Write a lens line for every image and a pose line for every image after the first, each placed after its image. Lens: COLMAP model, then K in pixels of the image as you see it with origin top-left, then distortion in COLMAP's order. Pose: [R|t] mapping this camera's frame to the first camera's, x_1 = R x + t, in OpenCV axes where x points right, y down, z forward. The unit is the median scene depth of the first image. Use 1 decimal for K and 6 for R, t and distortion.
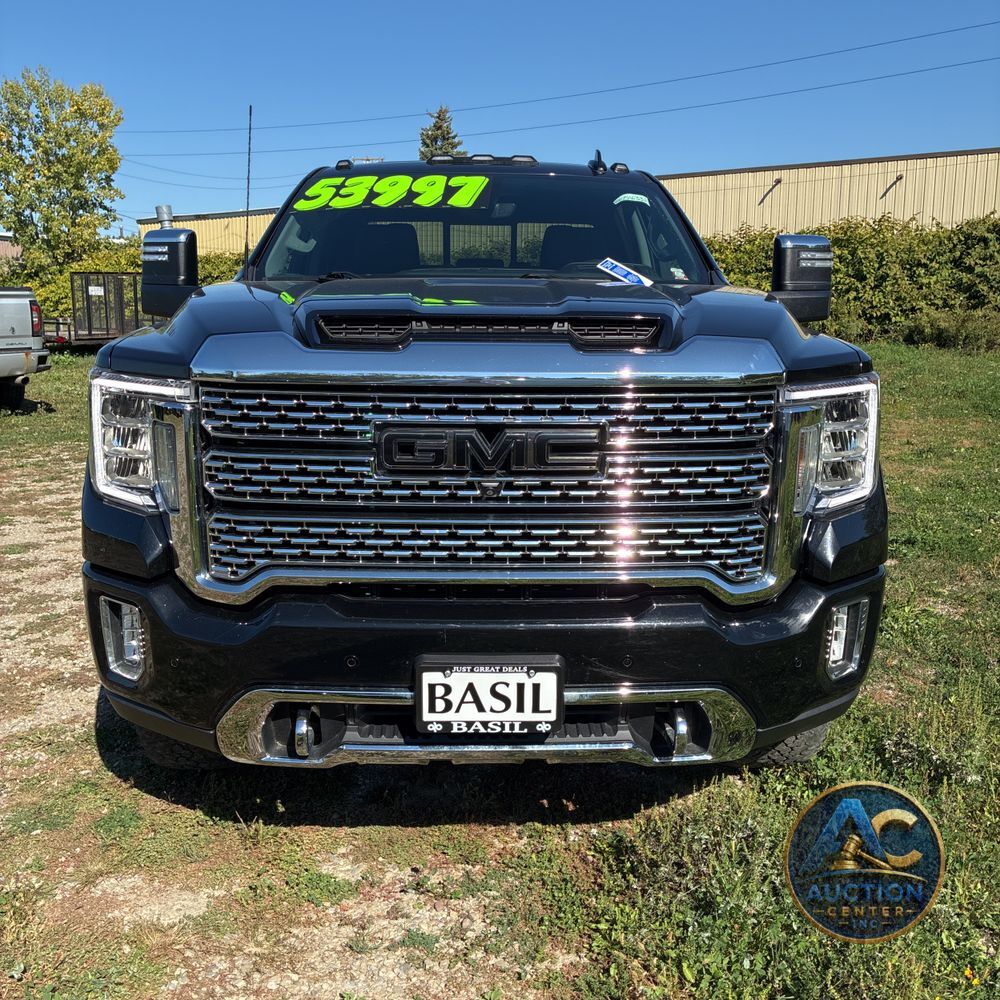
lens RADIAL K [[1055.5, 0, 520.8], [0, 1055.5, 504.1], [0, 0, 1]] dist [0.005495, 0.033061]
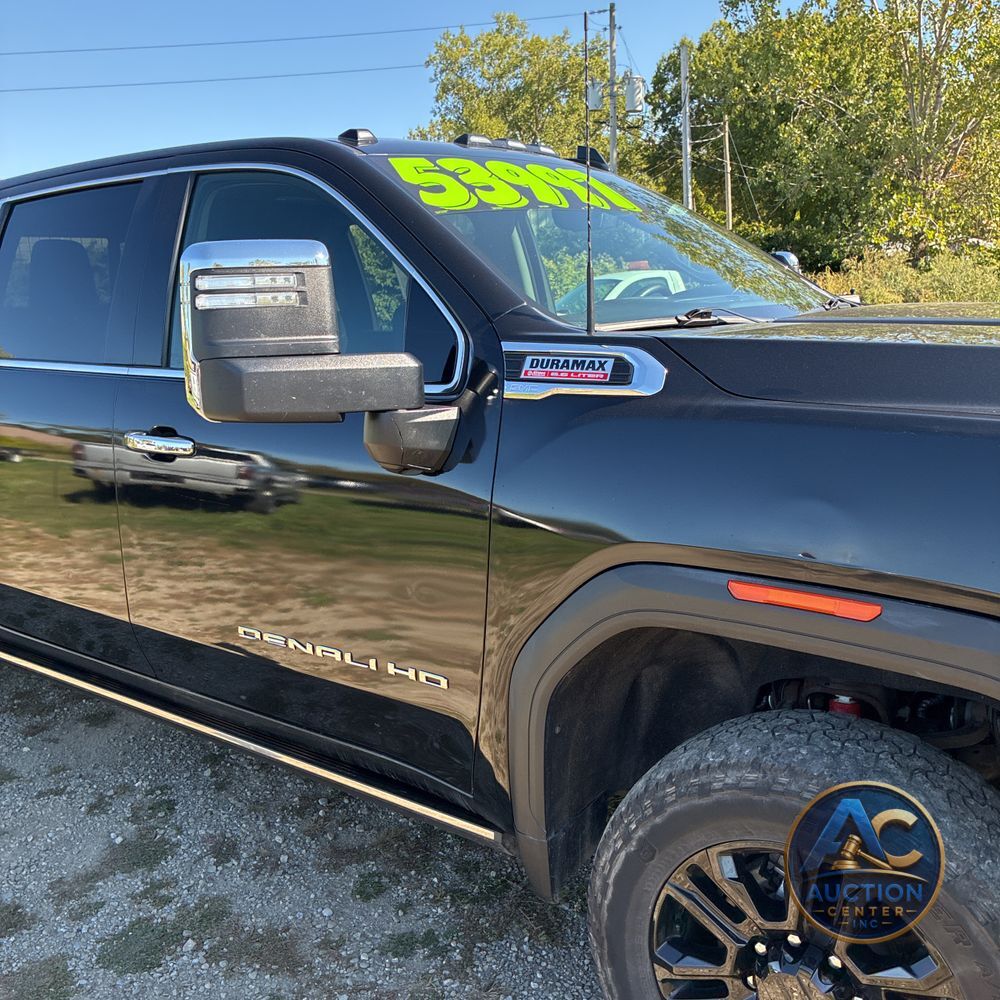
lens RADIAL K [[1055.5, 0, 520.8], [0, 1055.5, 504.1], [0, 0, 1]] dist [0.005495, 0.033061]
pose [[0.587526, -0.192331, 0.786017, -1.118137], [0.211195, 0.974124, 0.080497, -0.270703], [-0.781160, 0.118709, 0.612942, 1.085492]]
